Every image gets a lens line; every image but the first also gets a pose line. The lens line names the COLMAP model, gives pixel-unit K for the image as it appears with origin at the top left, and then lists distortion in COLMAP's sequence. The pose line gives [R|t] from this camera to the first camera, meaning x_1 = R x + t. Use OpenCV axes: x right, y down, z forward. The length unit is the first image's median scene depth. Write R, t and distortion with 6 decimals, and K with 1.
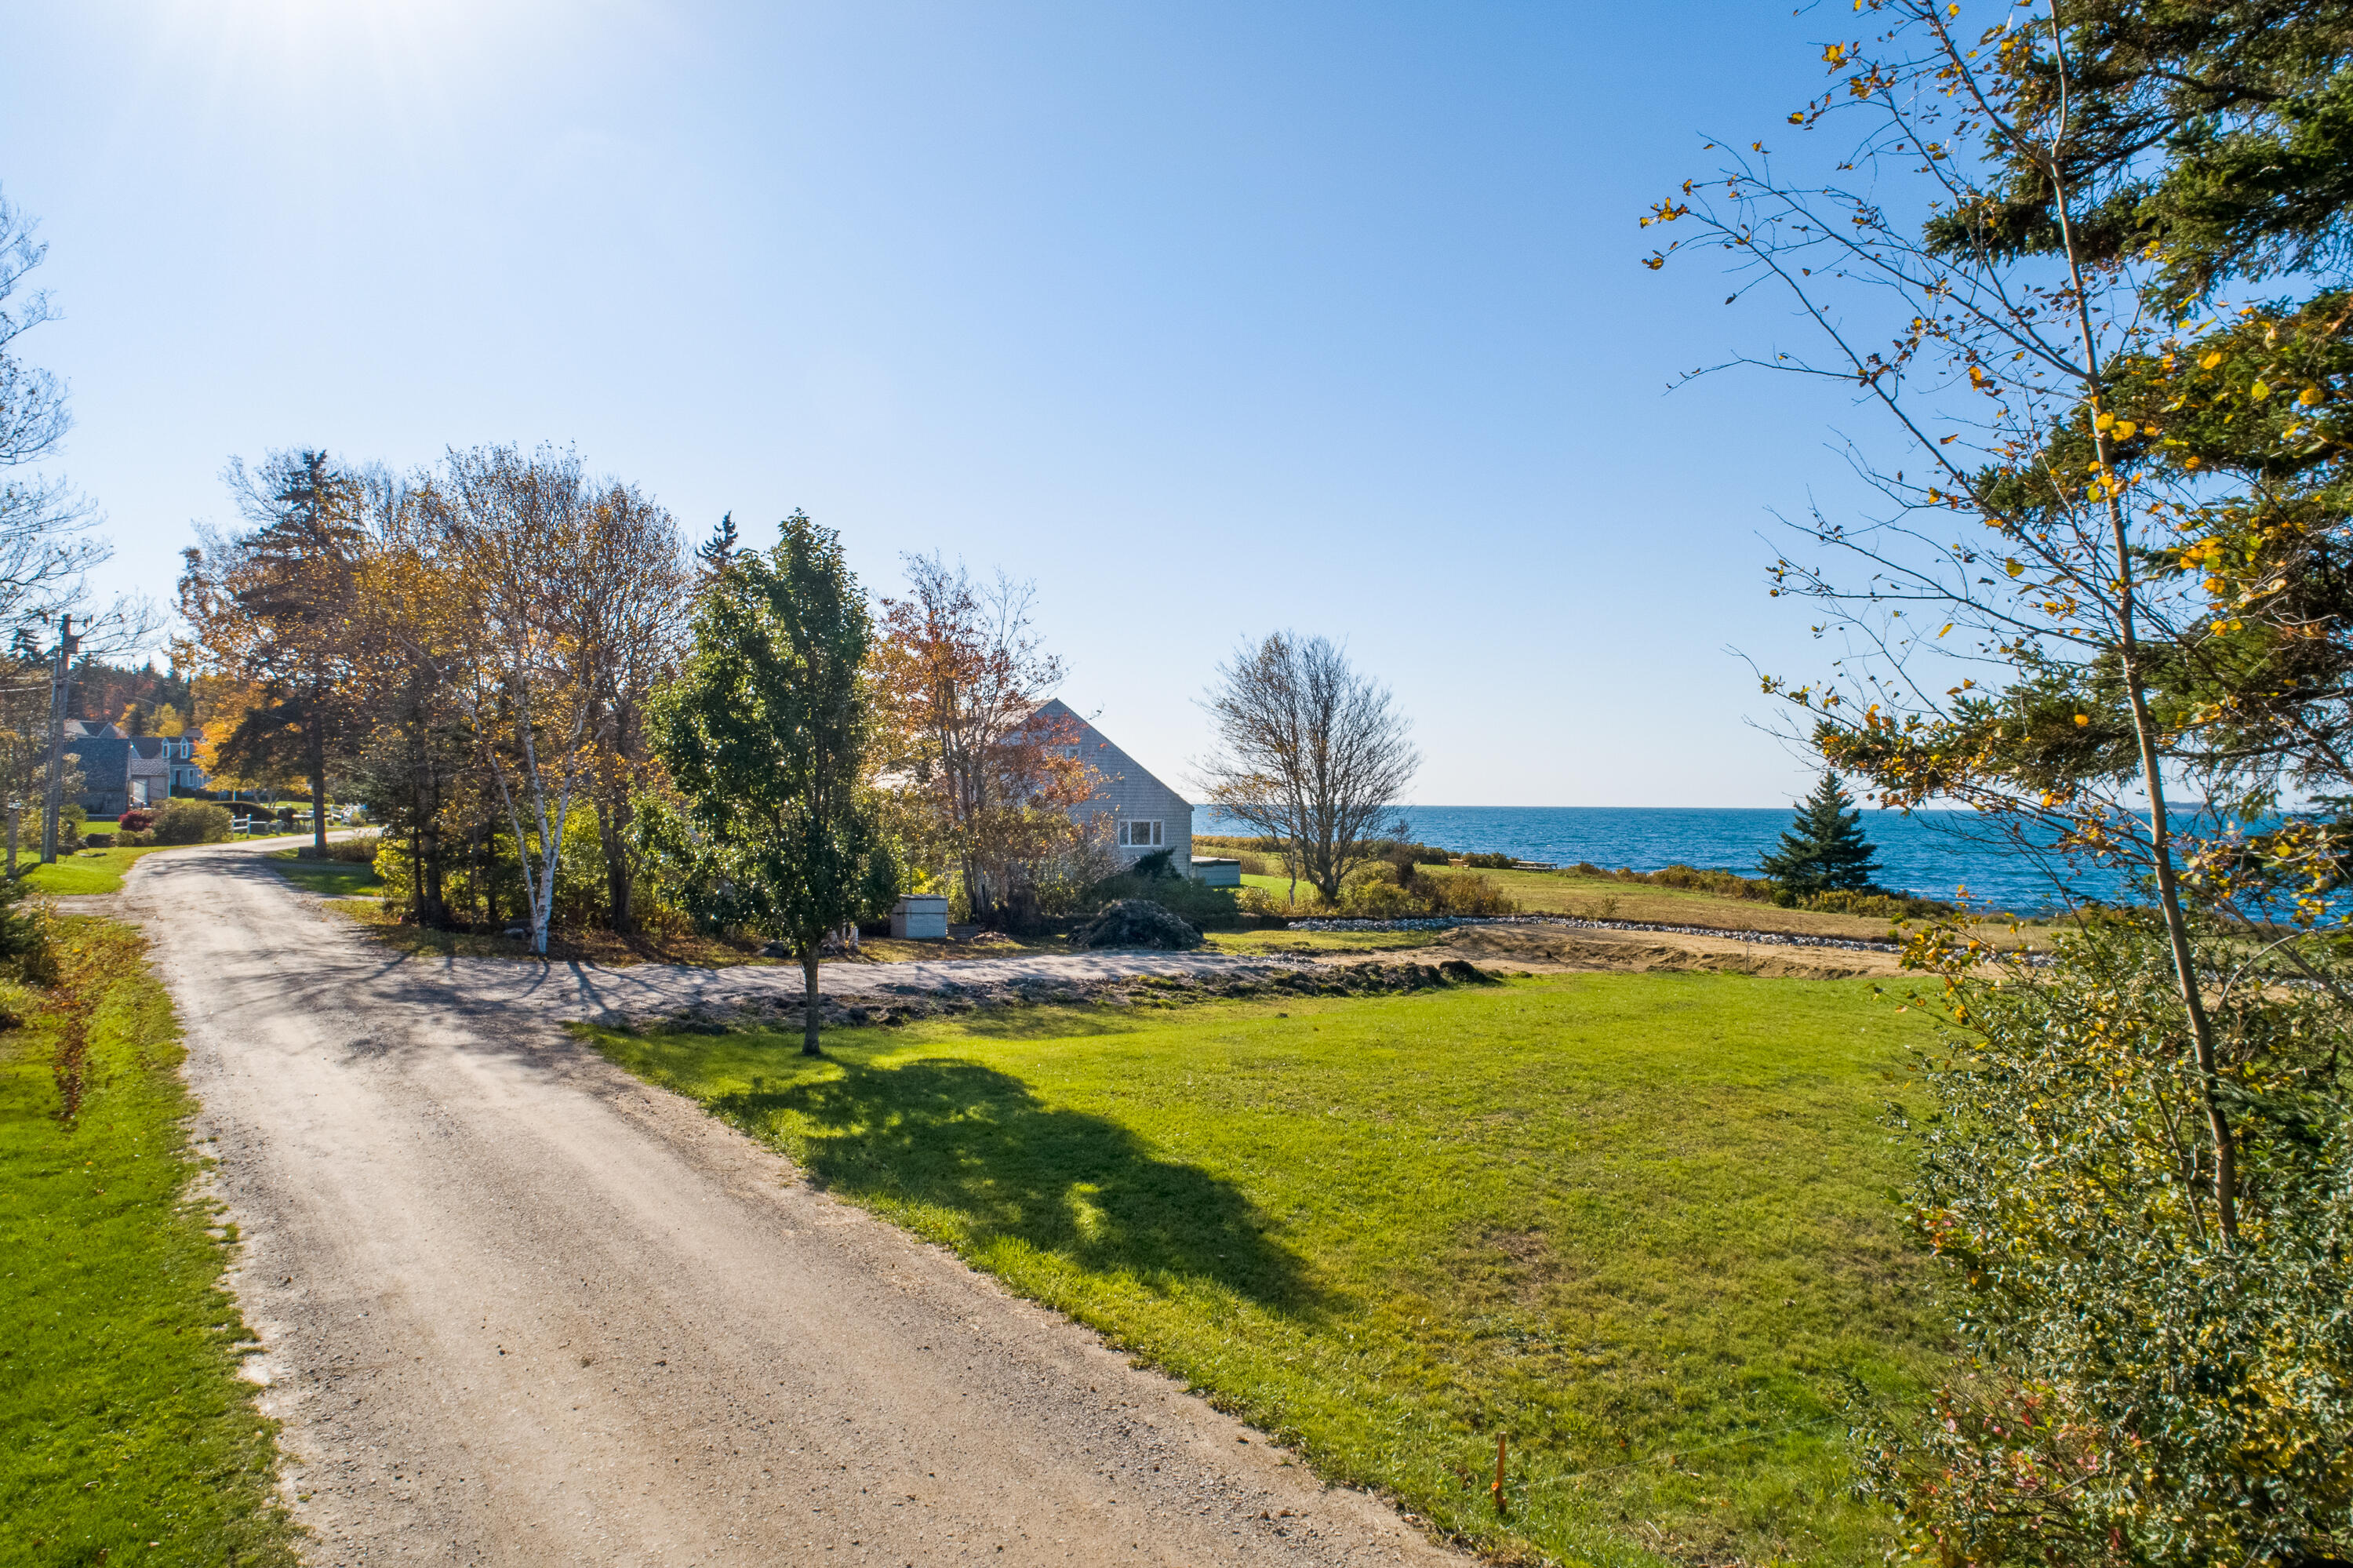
lens RADIAL K [[1598.6, 0, 1177.9], [0, 1598.6, 794.9], [0, 0, 1]] dist [-0.009838, 0.004078]
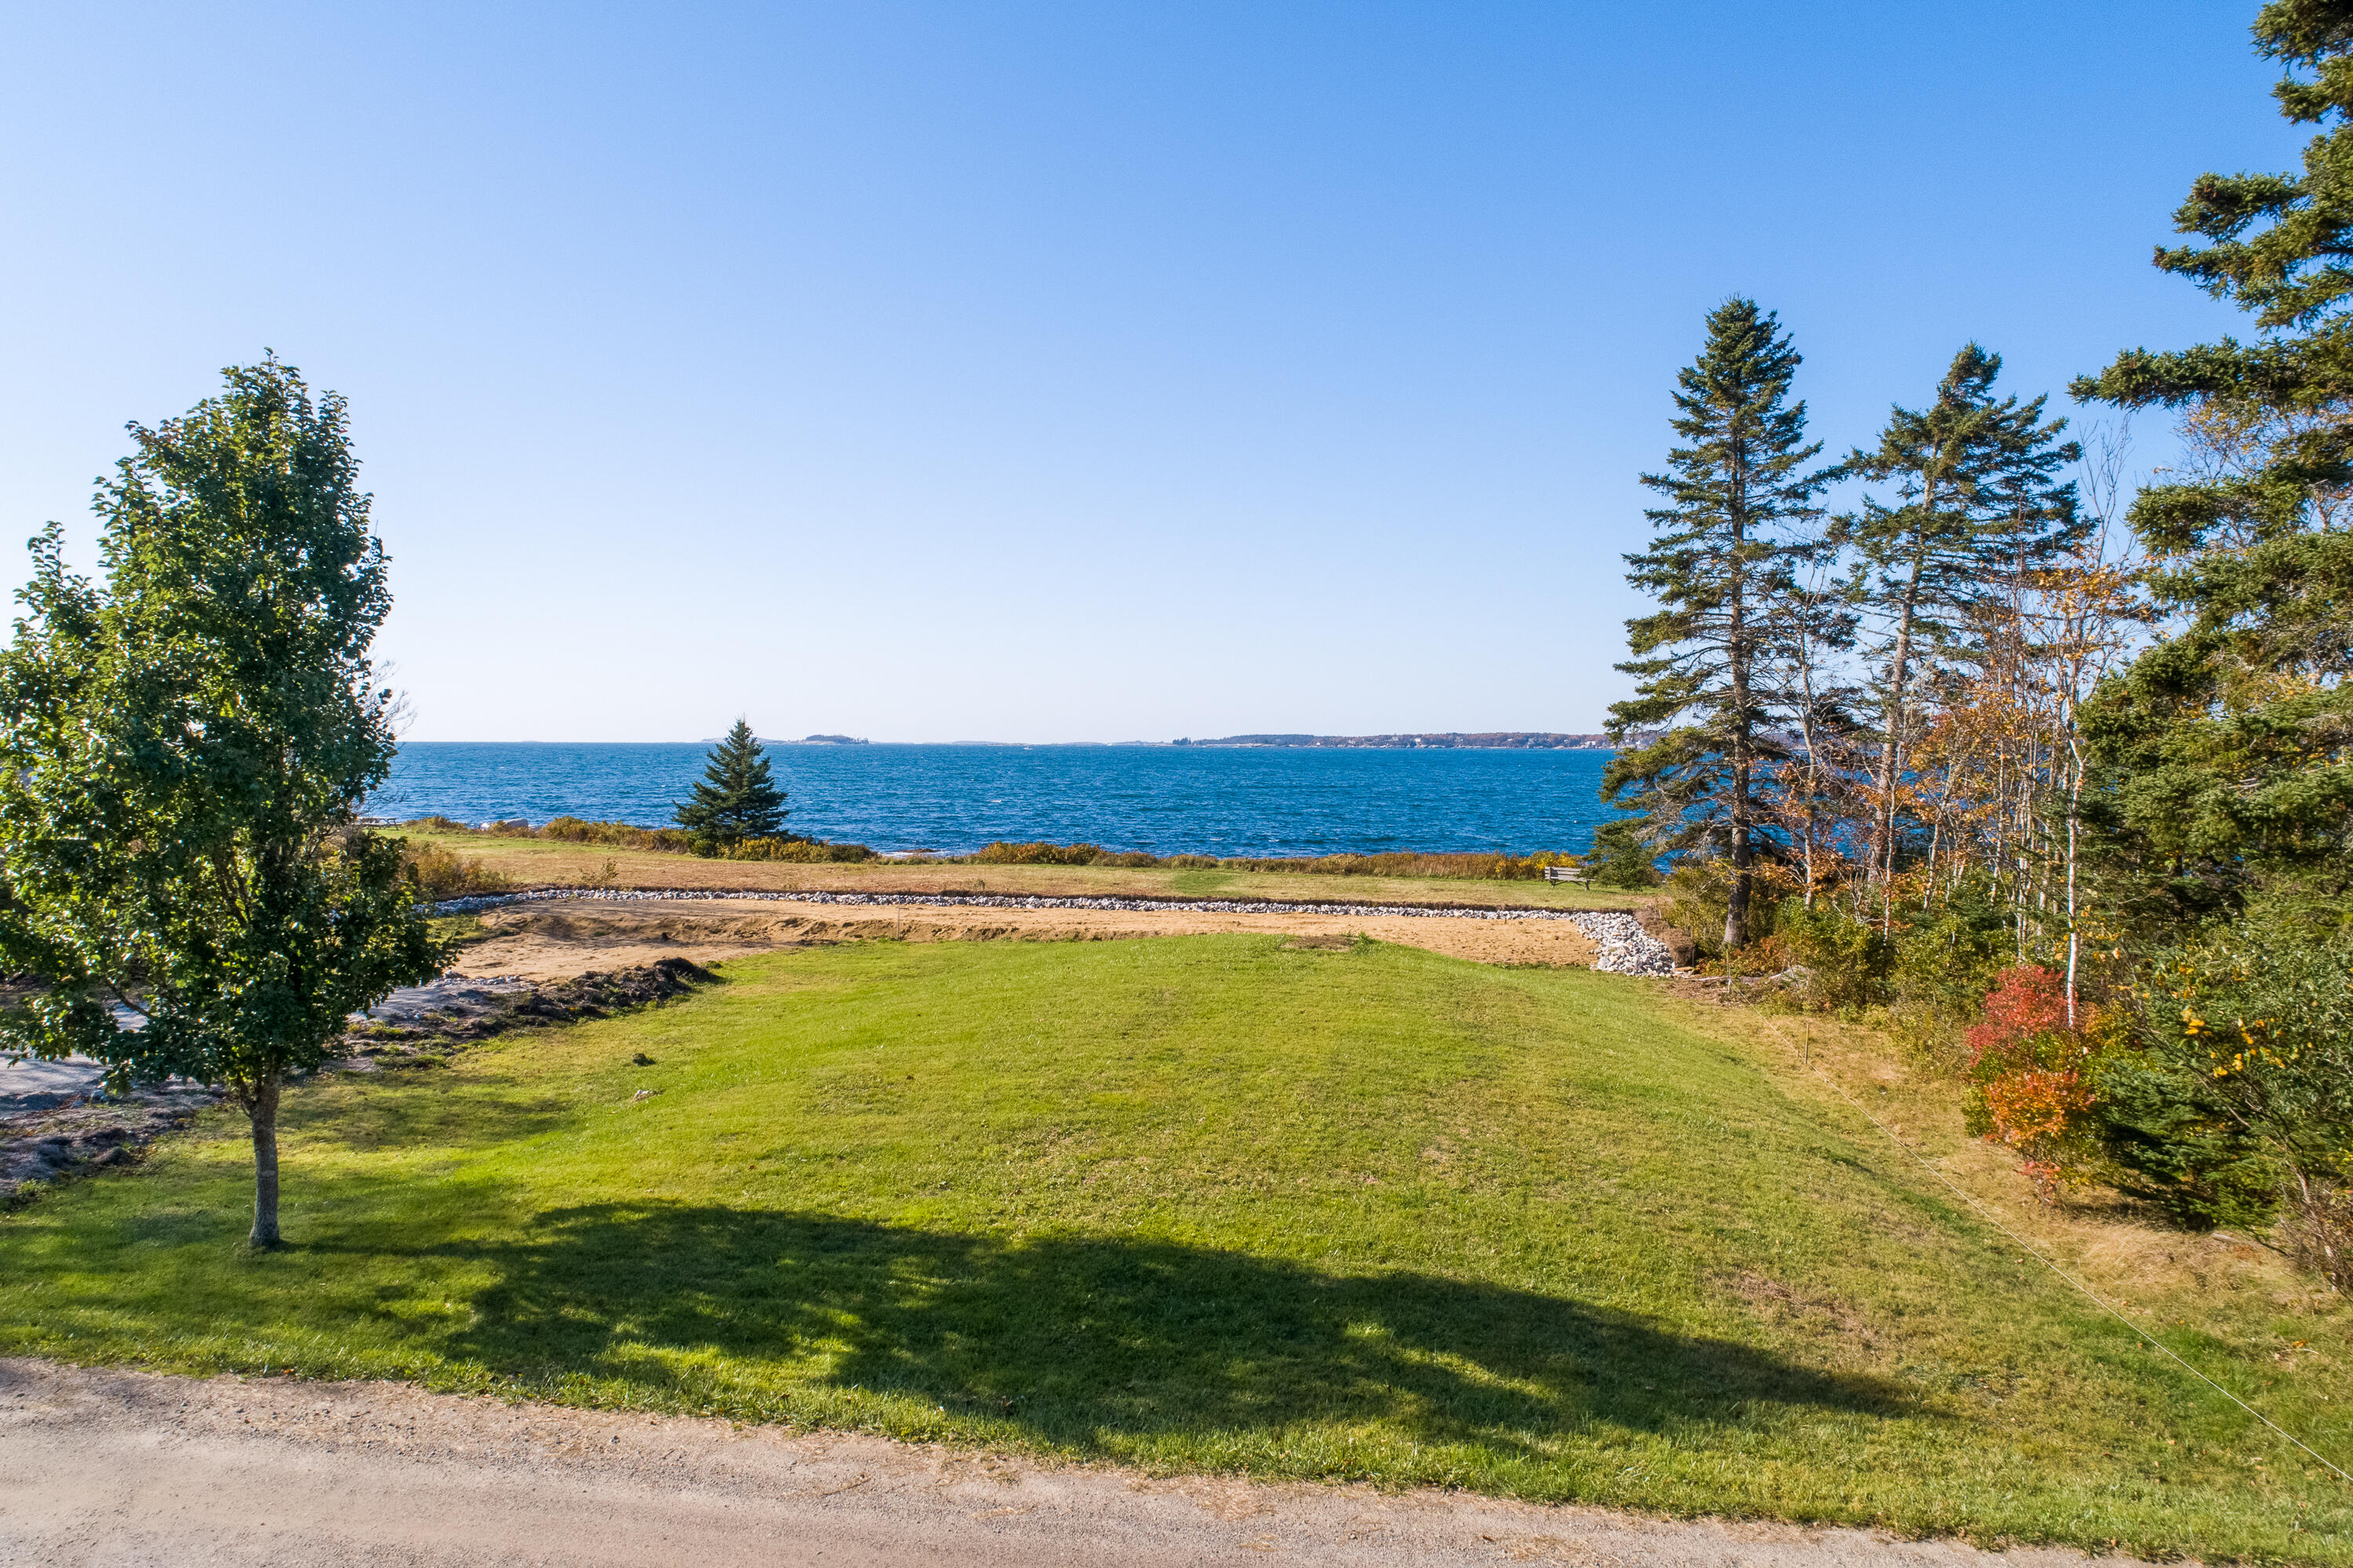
lens RADIAL K [[1598.6, 0, 1182.7], [0, 1598.6, 785.2], [0, 0, 1]] dist [-0.009838, 0.004078]
pose [[0.706141, -0.024879, 0.707634, -0.112275], [-0.000473, 0.999366, 0.035608, -0.010166], [-0.708071, -0.025480, 0.705681, 0.088462]]
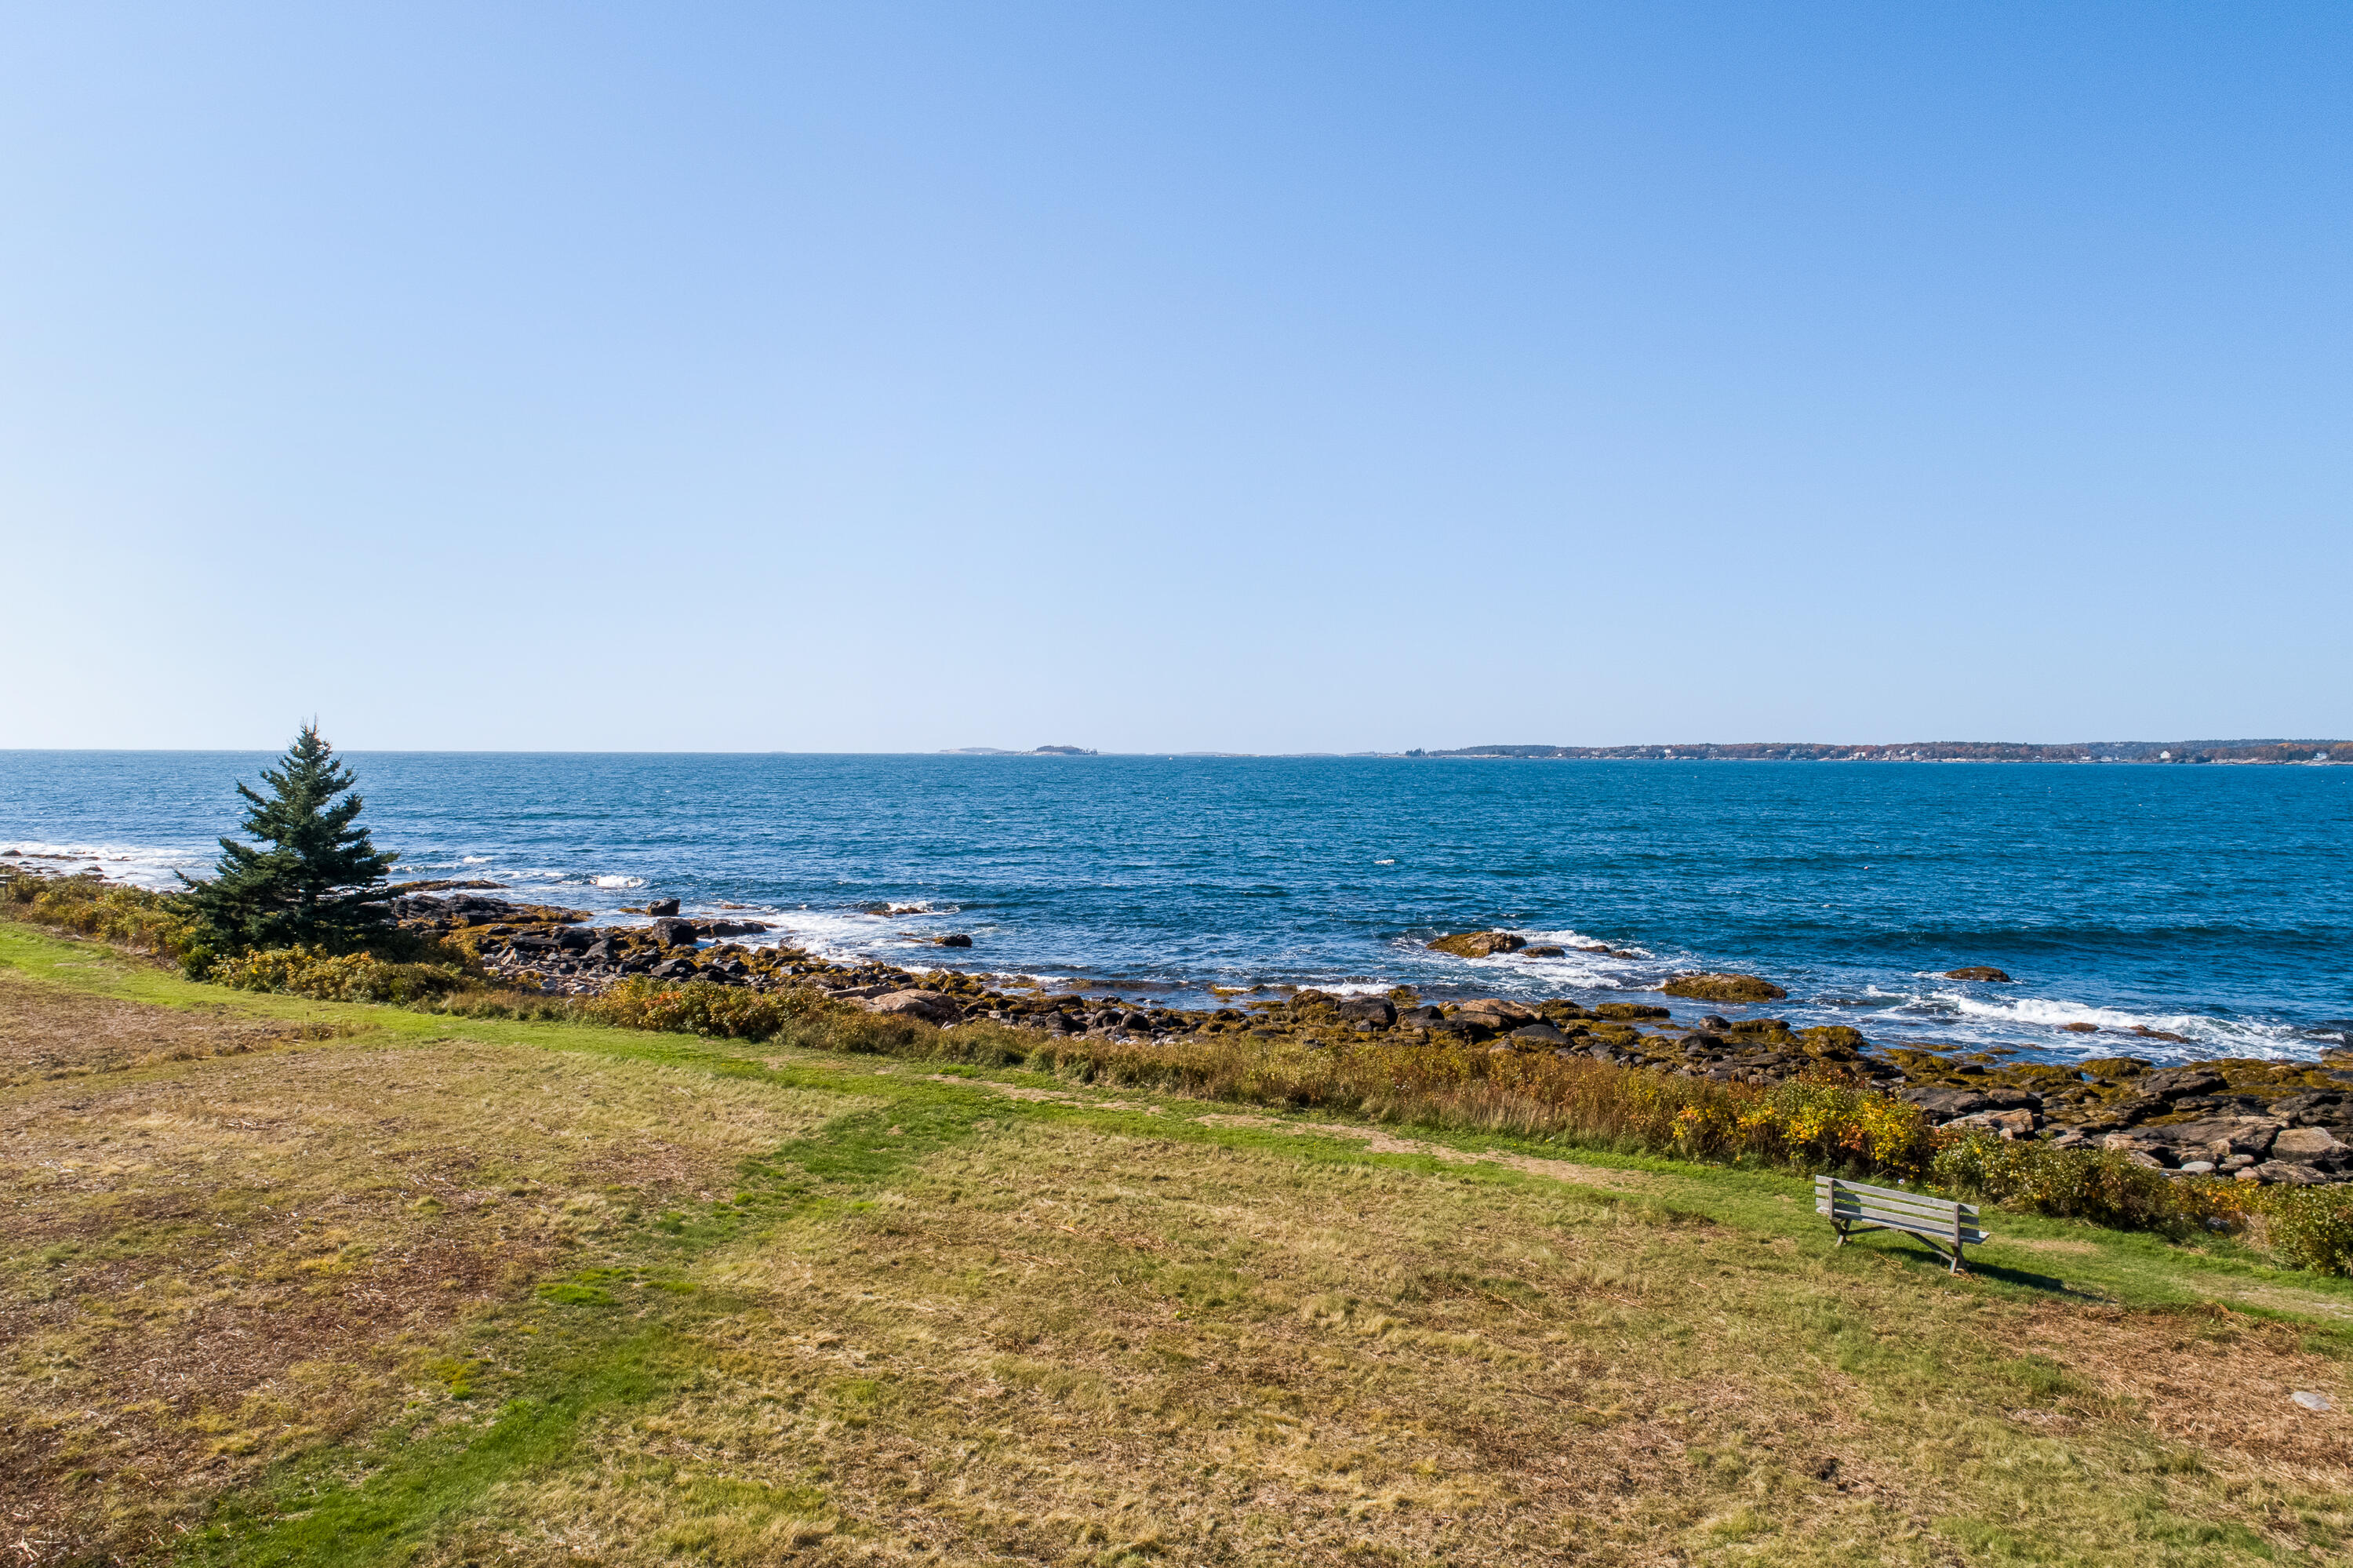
lens RADIAL K [[1598.6, 0, 1155.7], [0, 1598.6, 772.4], [0, 0, 1]] dist [-0.009838, 0.004078]
pose [[0.813061, -0.012389, 0.582046, 0.329753], [0.000212, 0.999780, 0.020984, -0.011594], [-0.582178, -0.016938, 0.812885, 0.367668]]
